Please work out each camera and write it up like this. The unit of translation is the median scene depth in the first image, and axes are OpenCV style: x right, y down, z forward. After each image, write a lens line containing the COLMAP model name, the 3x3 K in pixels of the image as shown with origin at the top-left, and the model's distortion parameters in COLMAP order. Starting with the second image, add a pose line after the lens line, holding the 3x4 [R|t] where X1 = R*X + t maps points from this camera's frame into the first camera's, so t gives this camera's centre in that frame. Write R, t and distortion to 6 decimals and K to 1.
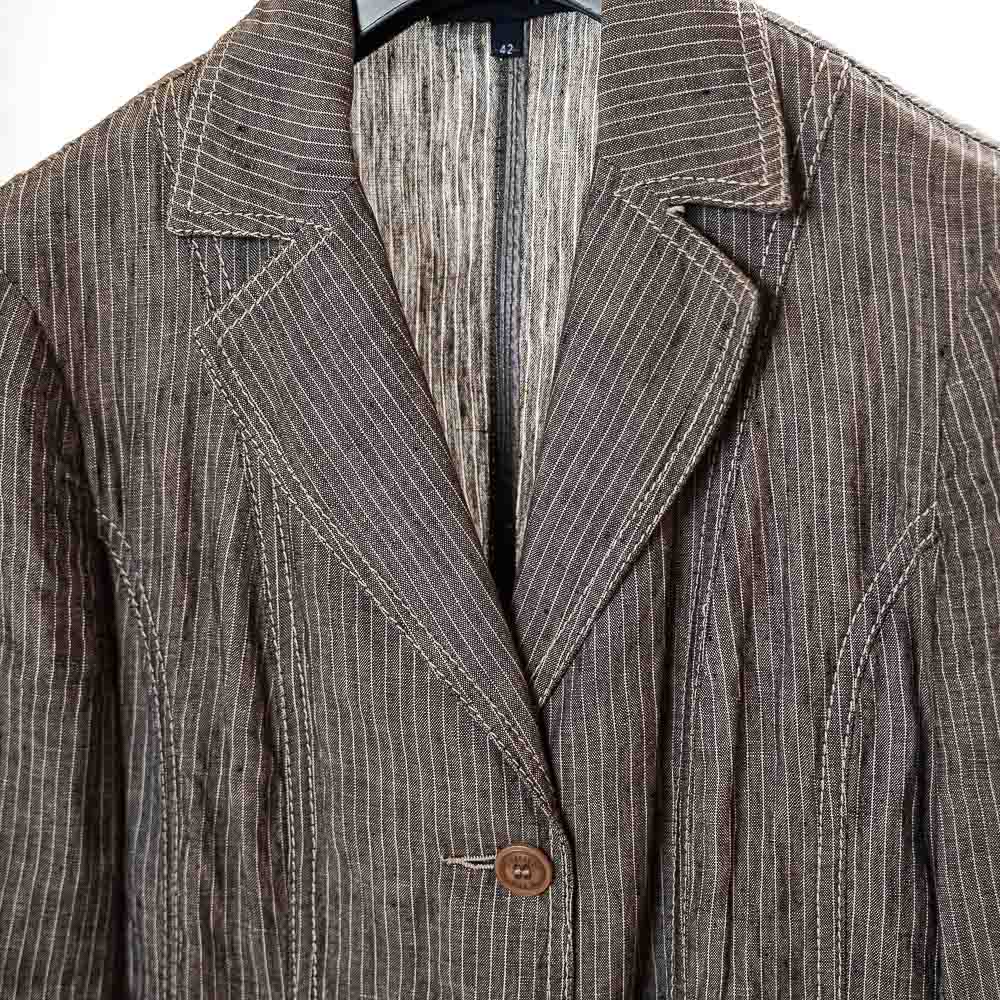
lens RADIAL K [[1807.5, 0, 500.0], [0, 1807.5, 500.0], [0, 0, 1]] dist [-0.005087, 0.406681]
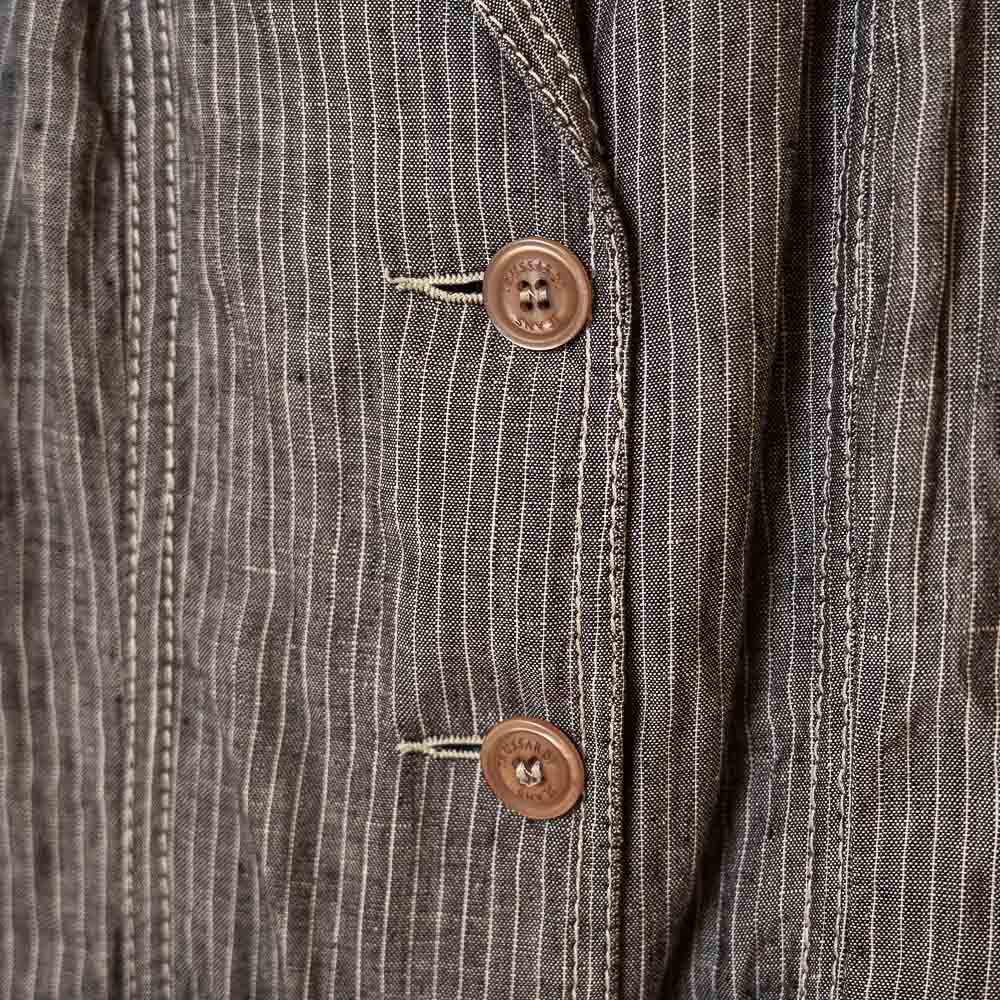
lens RADIAL K [[1807.5, 0, 500.0], [0, 1807.5, 500.0], [0, 0, 1]] dist [-0.005087, 0.406681]
pose [[0.991572, 0.030224, -0.125980, 0.068356], [-0.039873, 0.996402, -0.074786, 0.297754], [0.123266, 0.079179, 0.989210, 0.481057]]
